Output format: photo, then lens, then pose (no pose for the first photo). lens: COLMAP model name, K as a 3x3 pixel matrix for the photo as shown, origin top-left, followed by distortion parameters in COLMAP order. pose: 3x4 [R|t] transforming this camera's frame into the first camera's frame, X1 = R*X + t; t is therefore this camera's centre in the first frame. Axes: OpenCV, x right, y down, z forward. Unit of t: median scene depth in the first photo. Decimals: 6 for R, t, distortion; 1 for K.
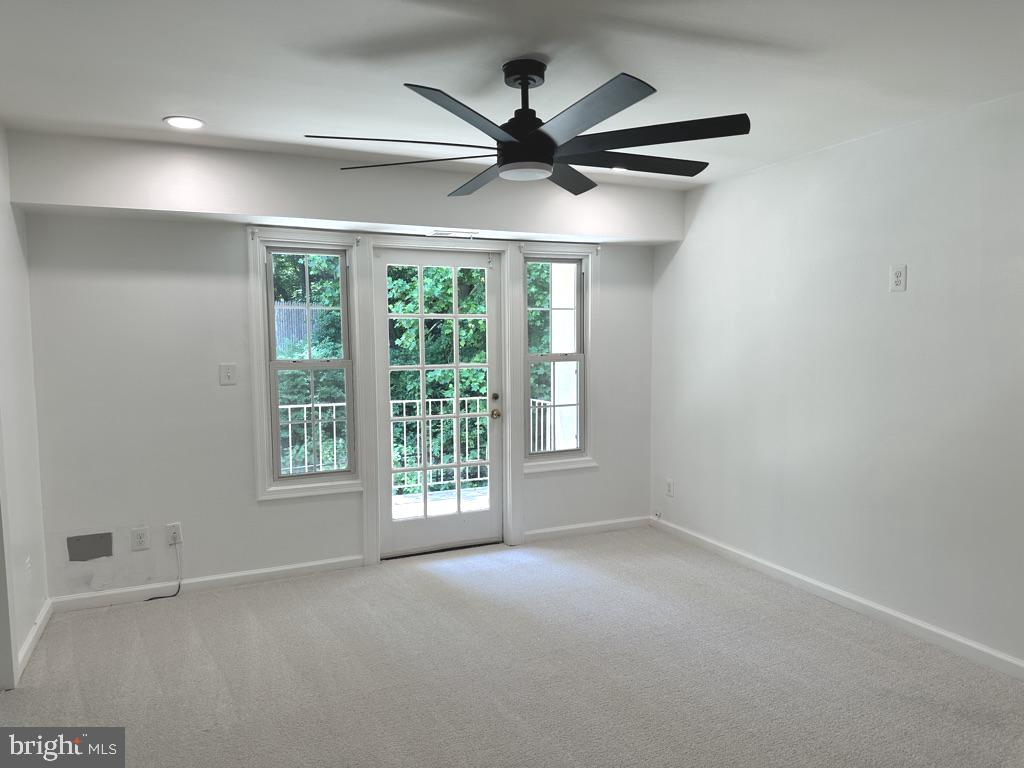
lens RADIAL K [[765.5, 0, 502.7], [0, 765.5, 402.3], [0, 0, 1]] dist [0.146641, -0.295230]
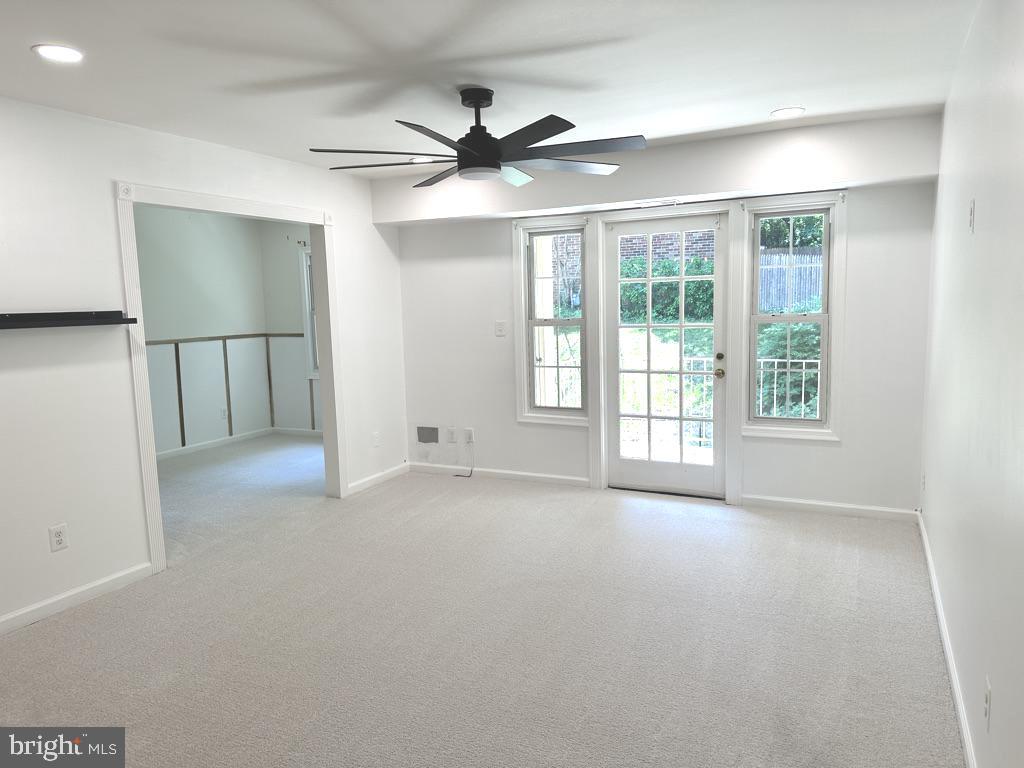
lens RADIAL K [[765.5, 0, 502.7], [0, 765.5, 402.3], [0, 0, 1]] dist [0.146641, -0.295230]
pose [[0.575230, 0.099500, -0.811918, 0.728552], [-0.054113, 0.995029, 0.083602, -0.018401], [0.816200, -0.004155, 0.577755, 0.187516]]
